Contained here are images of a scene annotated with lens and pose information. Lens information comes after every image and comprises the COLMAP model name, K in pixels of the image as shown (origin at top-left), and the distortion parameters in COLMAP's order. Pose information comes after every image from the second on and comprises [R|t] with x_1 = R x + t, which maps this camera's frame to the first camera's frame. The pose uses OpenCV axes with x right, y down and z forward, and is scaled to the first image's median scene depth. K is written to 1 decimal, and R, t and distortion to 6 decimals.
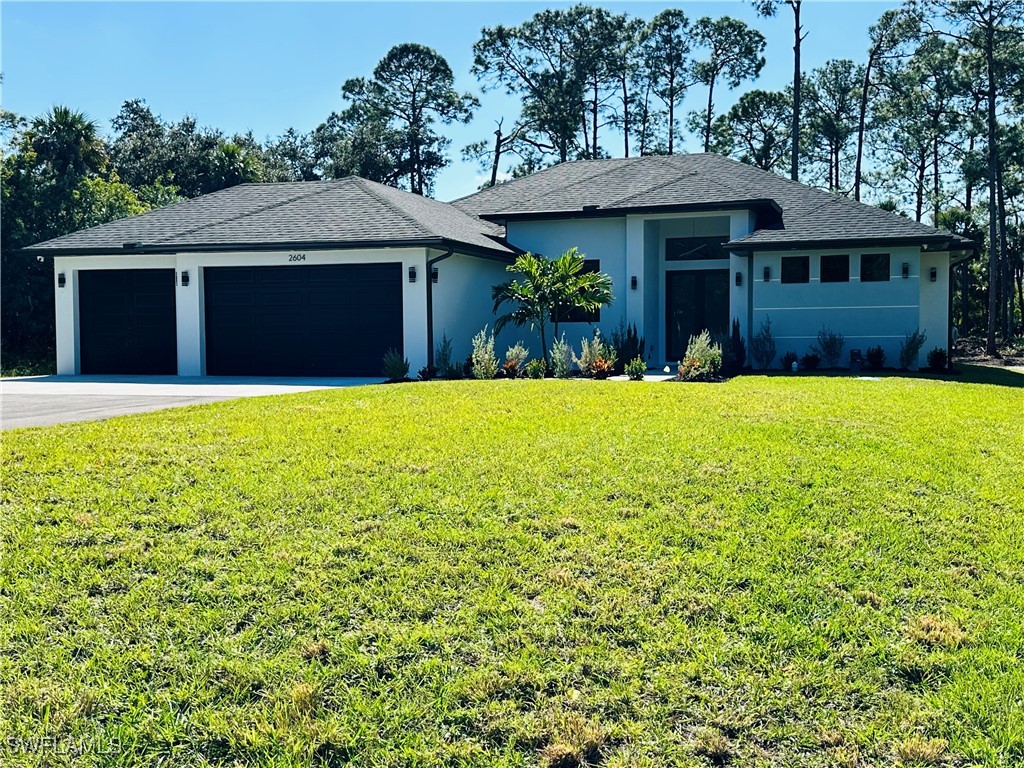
lens RADIAL K [[1172.4, 0, 511.8], [0, 1172.4, 384.3], [0, 0, 1]] dist [0.032975, 0.000000]
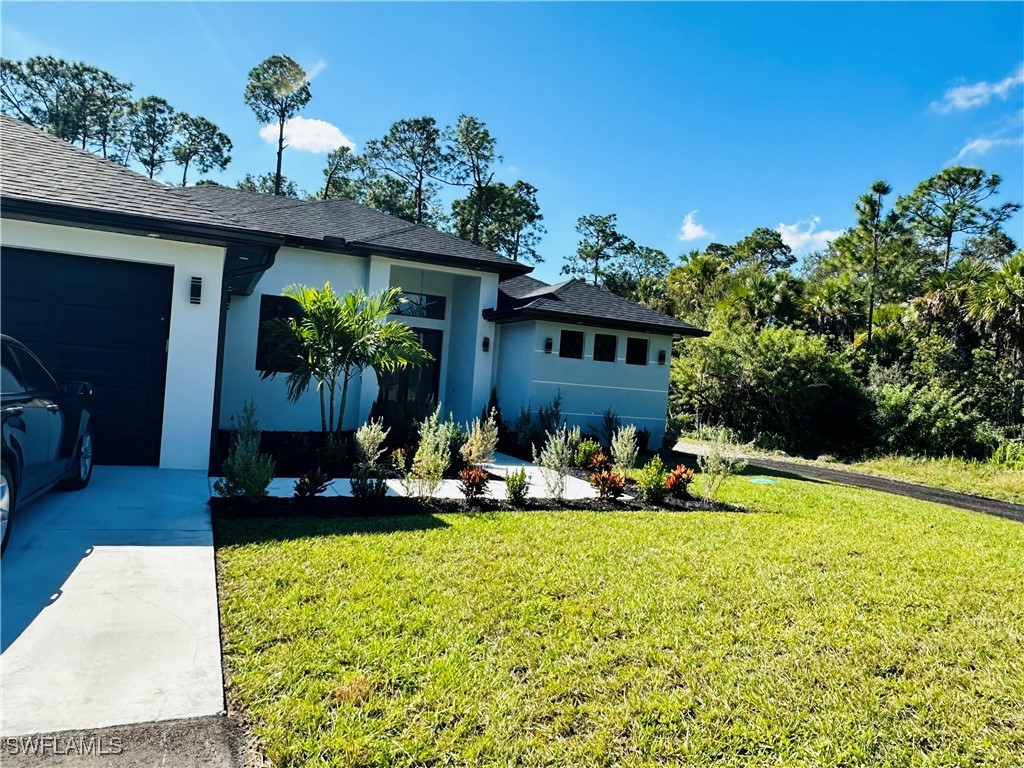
lens RADIAL K [[705.1, 0, 512.4], [0, 705.1, 386.2], [0, 0, 1]] dist [-0.000451, -0.000806]
pose [[0.742845, 0.063929, 0.666404, -0.062036], [-0.057578, 0.997843, -0.031542, -0.013950], [-0.666983, -0.014939, 0.744924, 0.200083]]
